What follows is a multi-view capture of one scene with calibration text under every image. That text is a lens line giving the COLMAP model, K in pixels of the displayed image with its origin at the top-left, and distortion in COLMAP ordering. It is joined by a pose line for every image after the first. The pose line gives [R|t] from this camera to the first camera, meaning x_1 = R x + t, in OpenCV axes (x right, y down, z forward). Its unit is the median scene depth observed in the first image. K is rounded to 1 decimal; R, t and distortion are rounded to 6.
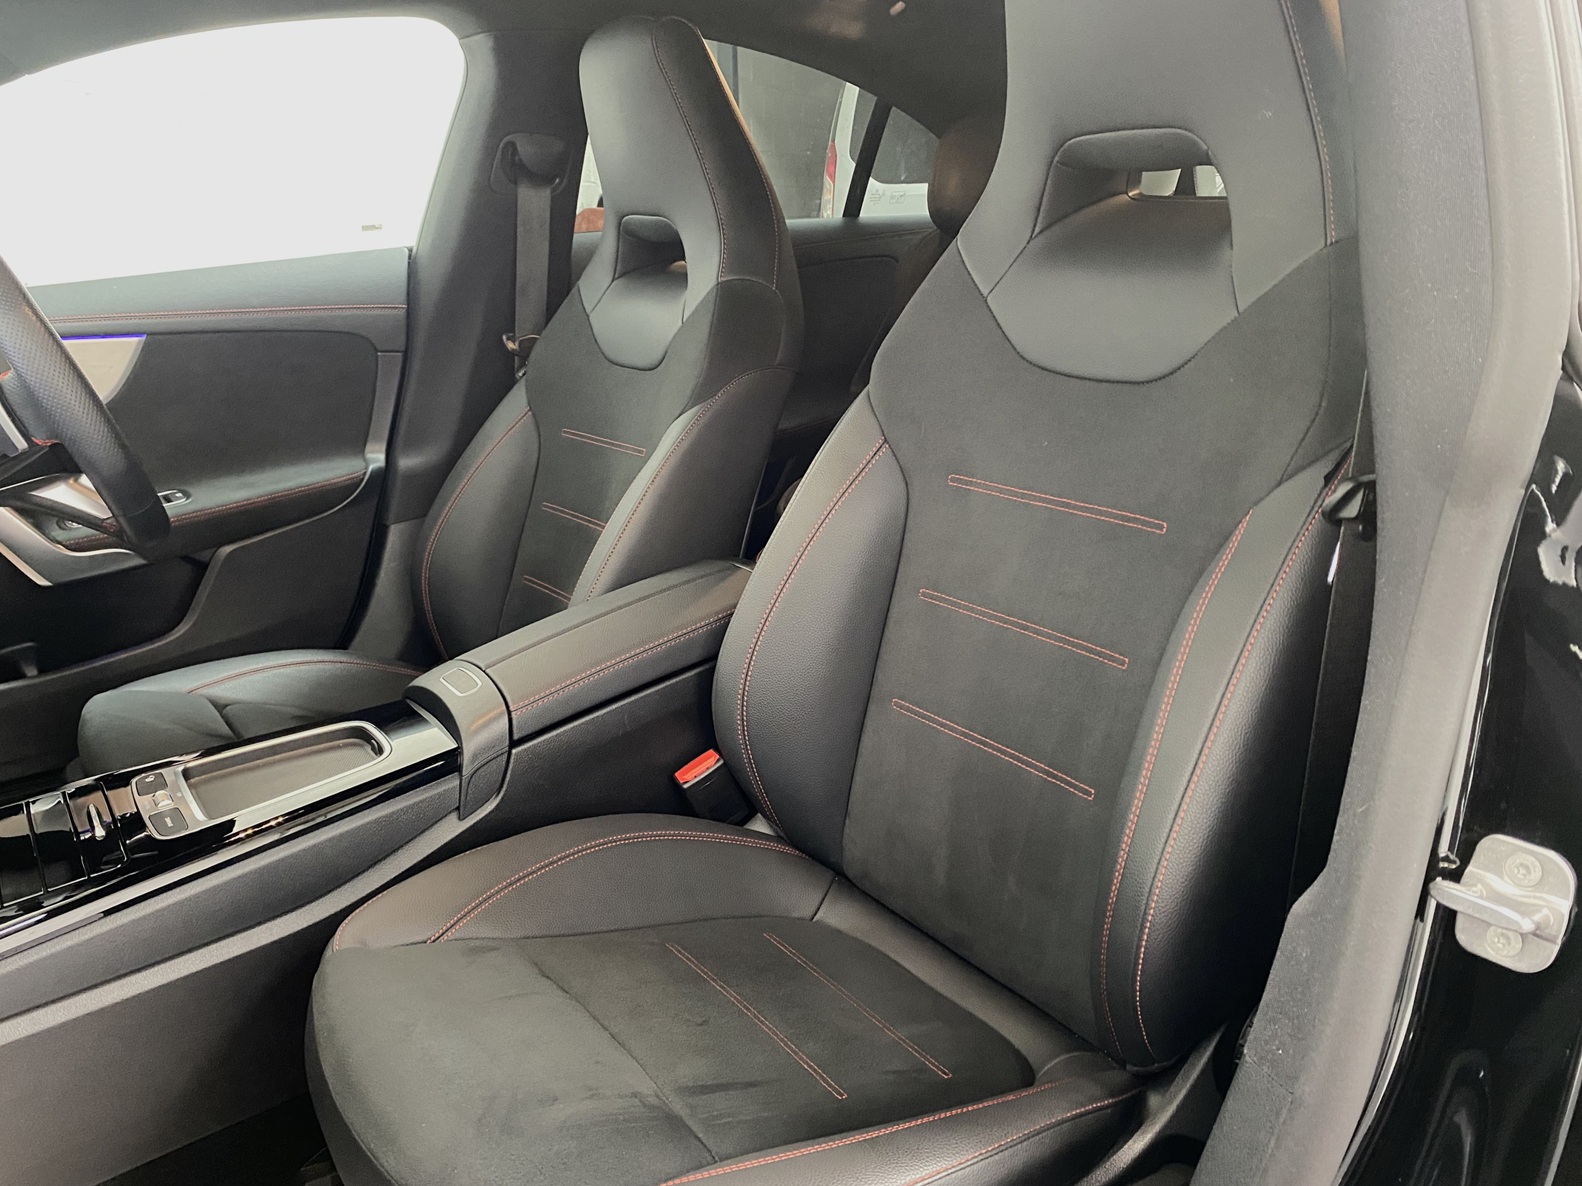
lens RADIAL K [[1215.5, 0, 788.0], [0, 1215.5, 603.6], [0, 0, 1]] dist [0.081075, -0.097397]
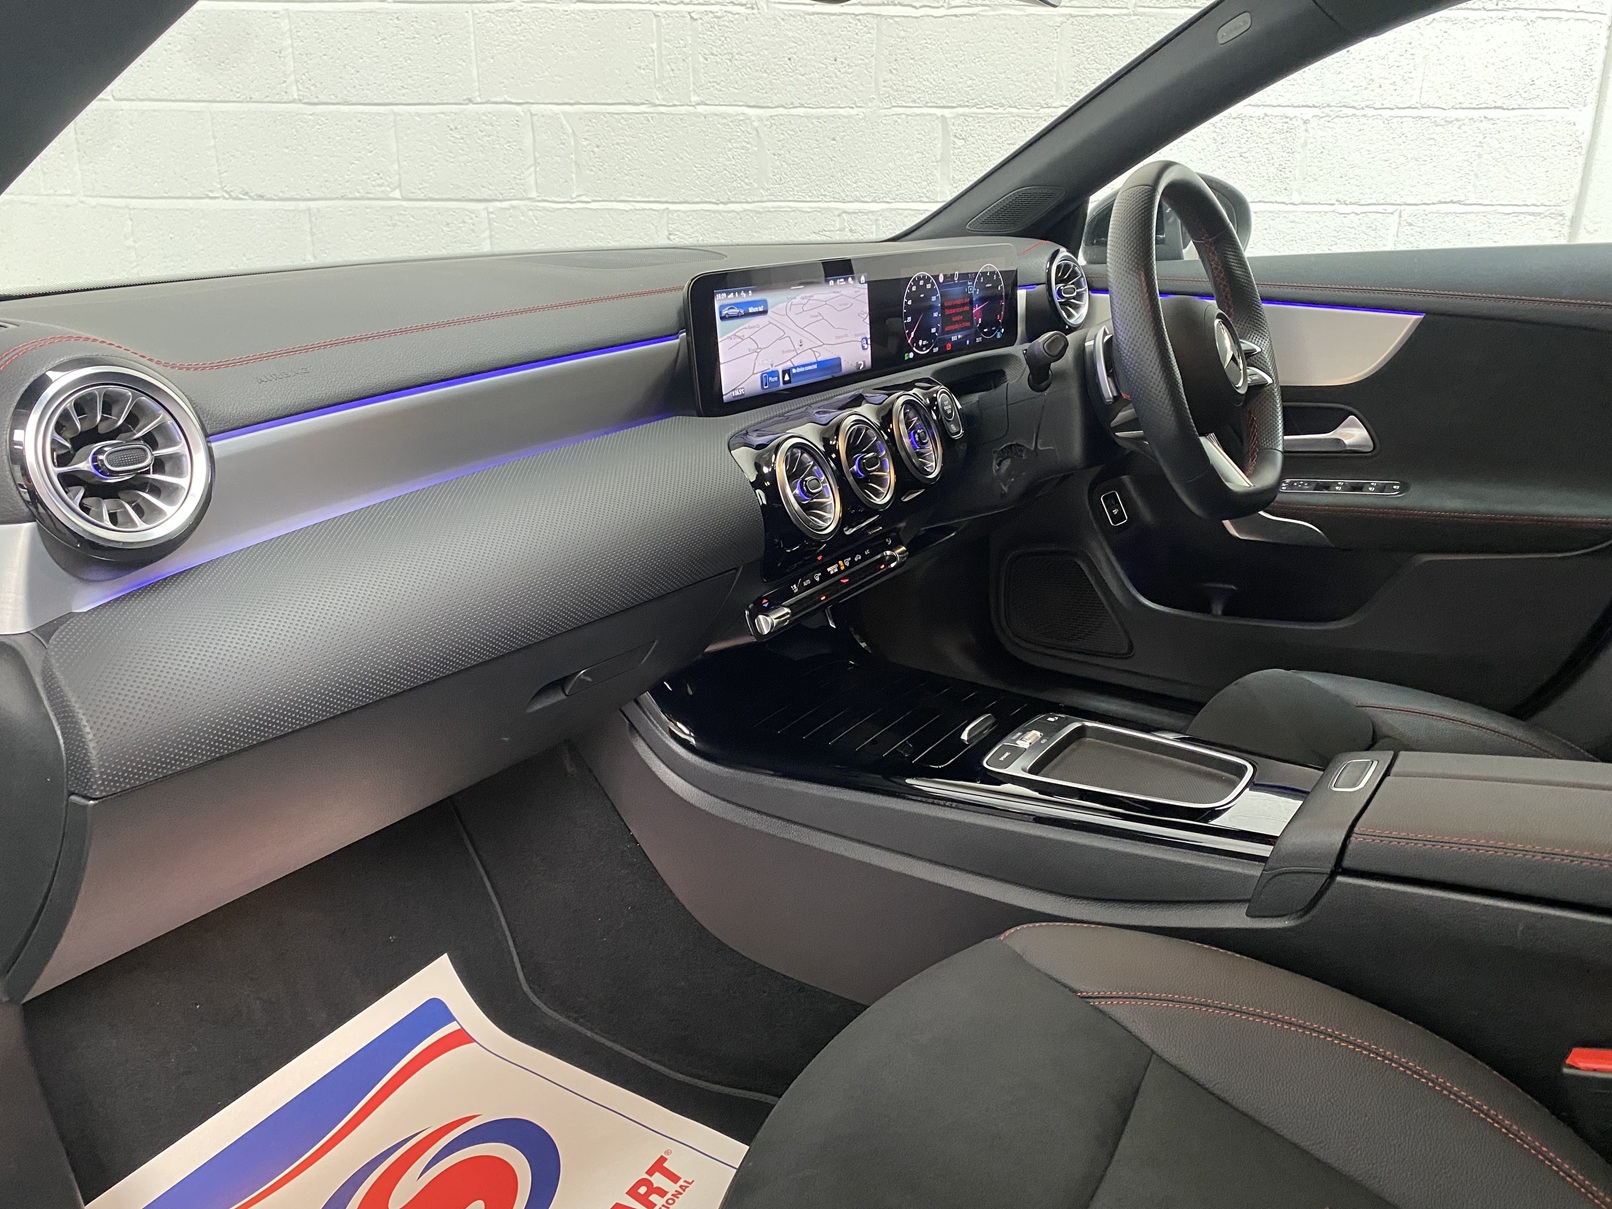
lens RADIAL K [[1213.1, 0, 773.3], [0, 1213.1, 612.0], [0, 0, 1]] dist [0.104320, -0.144618]
pose [[0.379190, 0.340510, -0.860388, 0.238566], [-0.314841, 0.921829, 0.226069, -0.093650], [0.870109, 0.185163, 0.456755, 0.268900]]
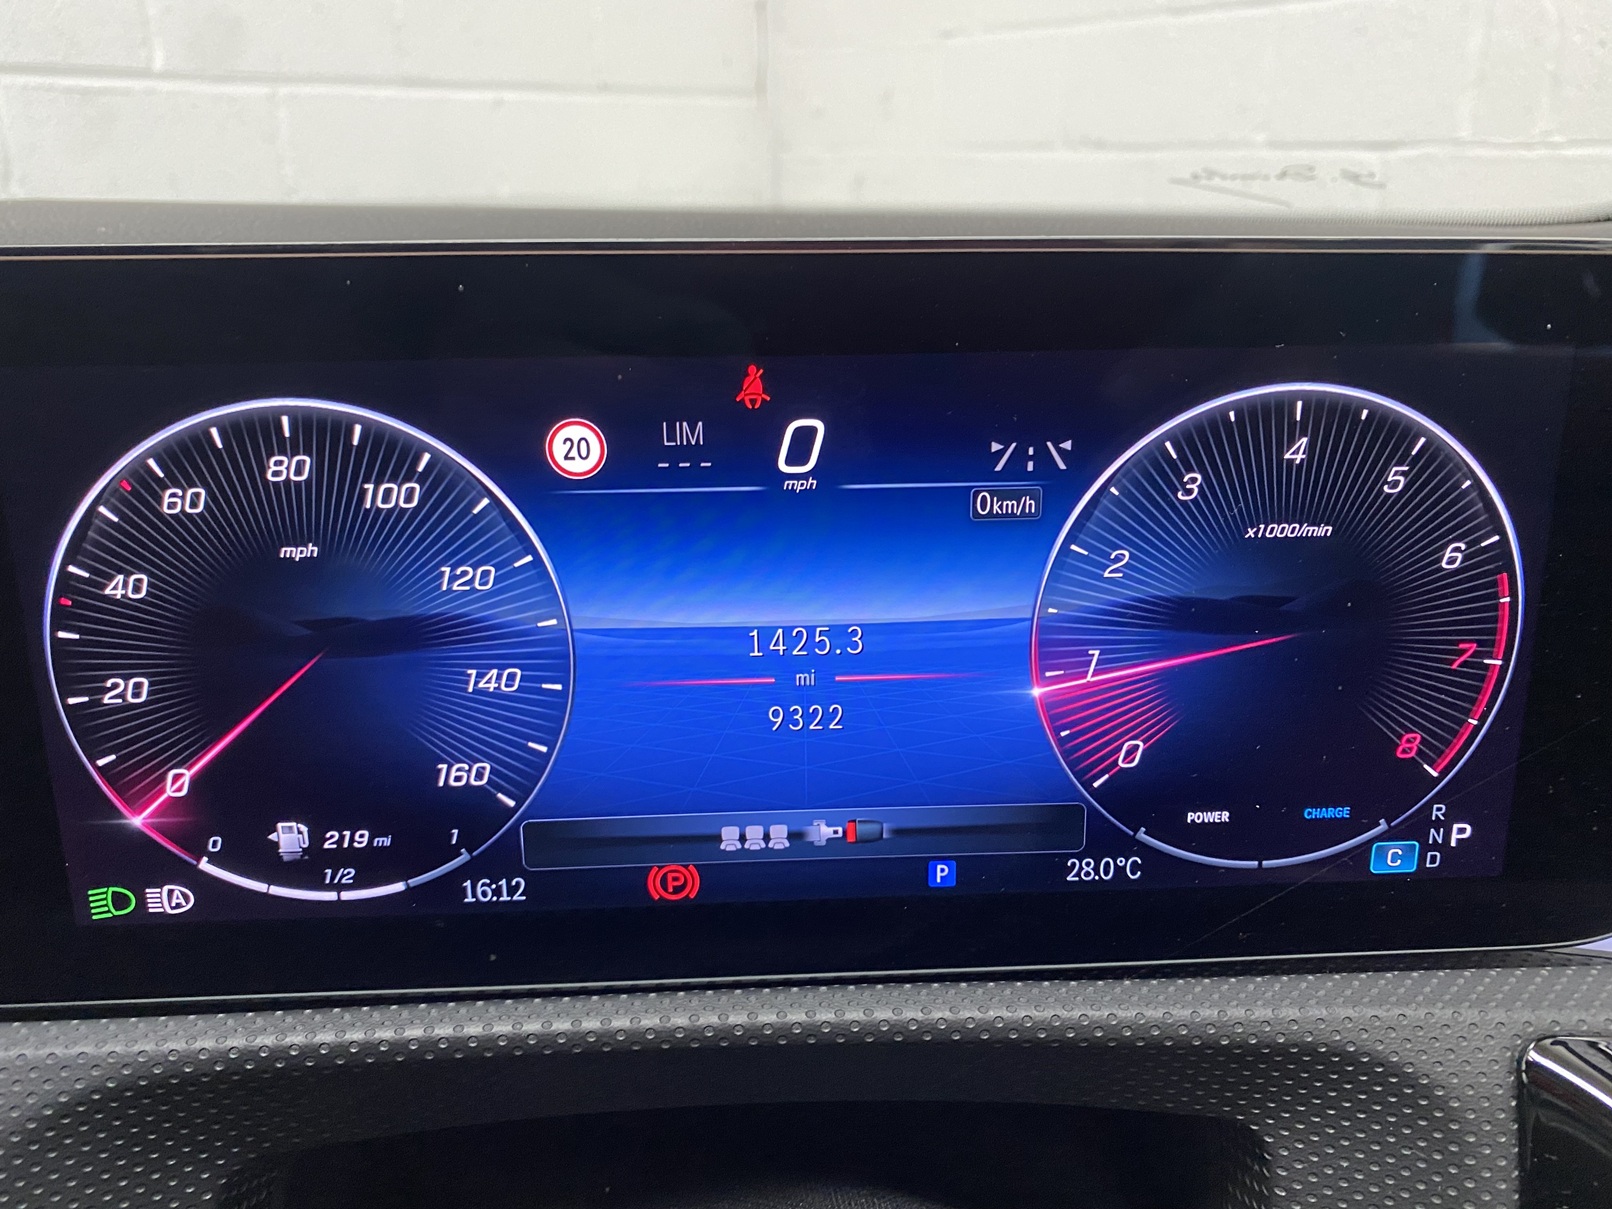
lens RADIAL K [[1276.2, 0, 806.0], [0, 1276.2, 604.5], [0, 0, 1]] dist [-0.003035, 0.001384]
pose [[-0.481938, 0.327538, -0.812684, -0.745956], [-0.267868, 0.828022, 0.492571, -0.261792], [0.834256, 0.455080, -0.311319, 1.022811]]
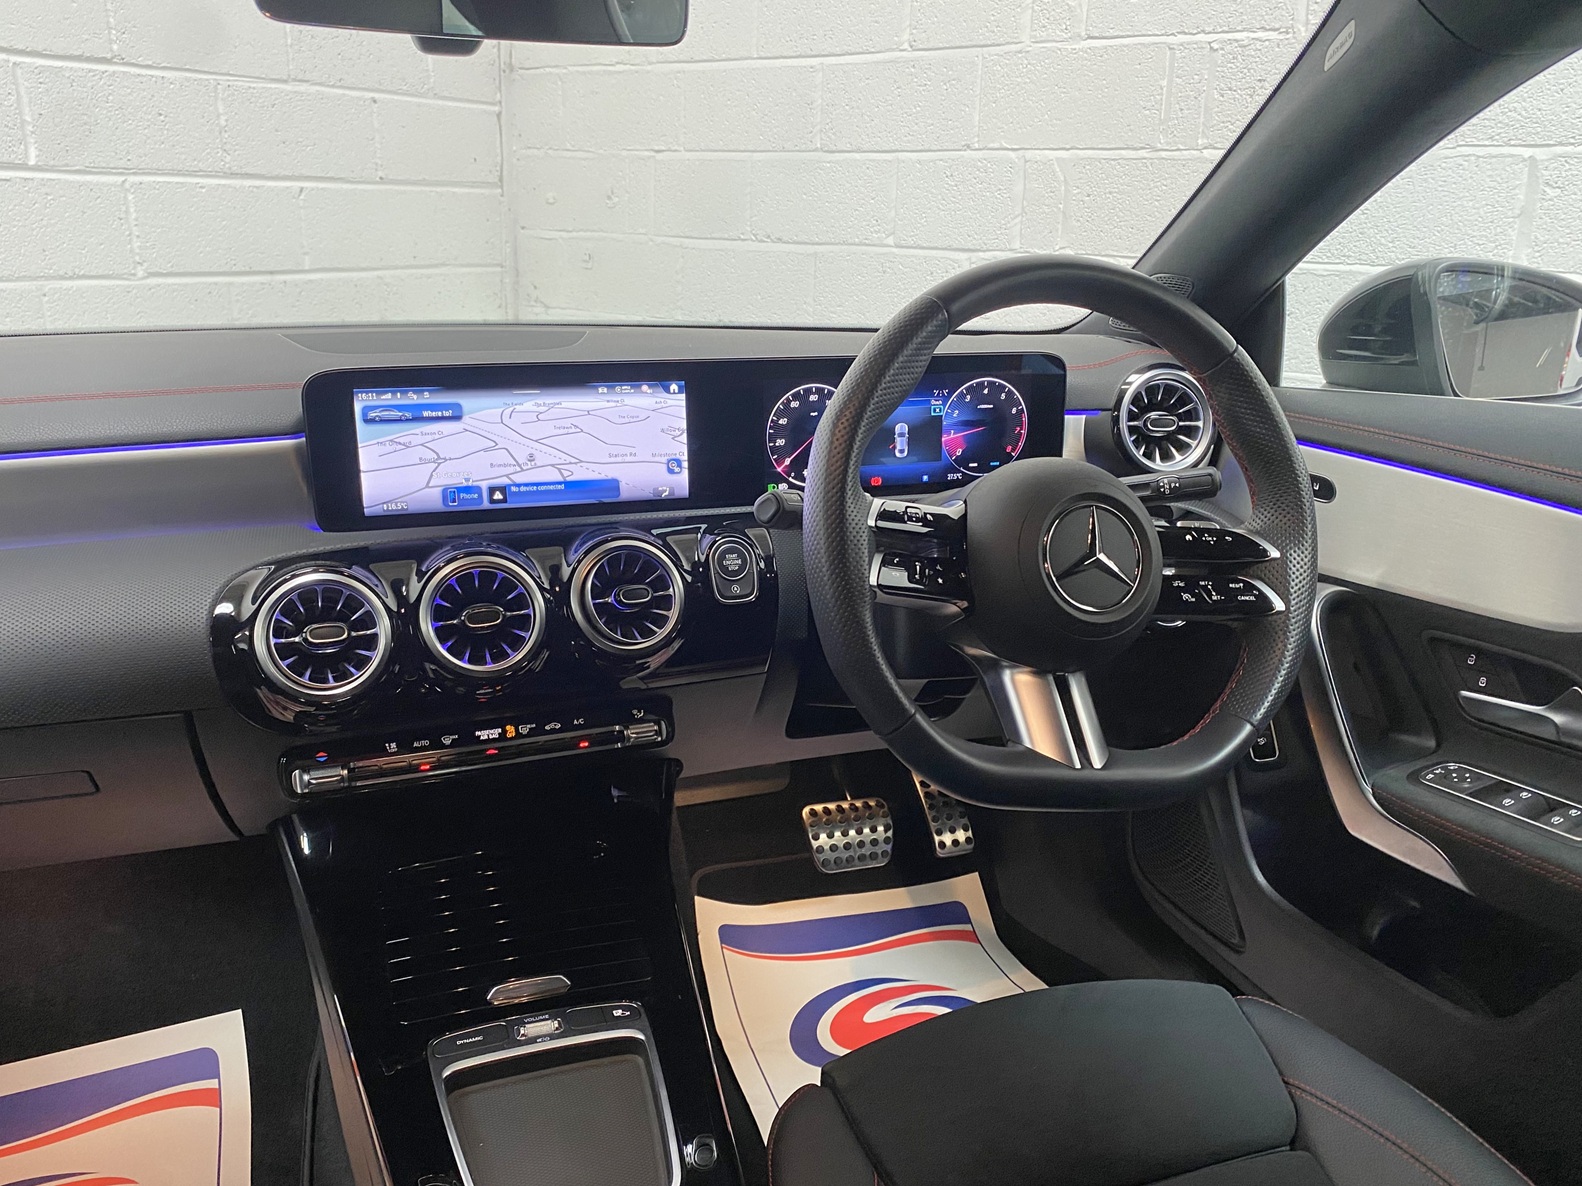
lens RADIAL K [[1215.5, 0, 788.0], [0, 1215.5, 603.6], [0, 0, 1]] dist [0.081075, -0.097397]
pose [[-0.222576, 0.332559, -0.916441, 0.054827], [-0.329344, 0.859110, 0.391743, -0.392779], [0.917602, 0.389017, -0.081691, 1.014698]]
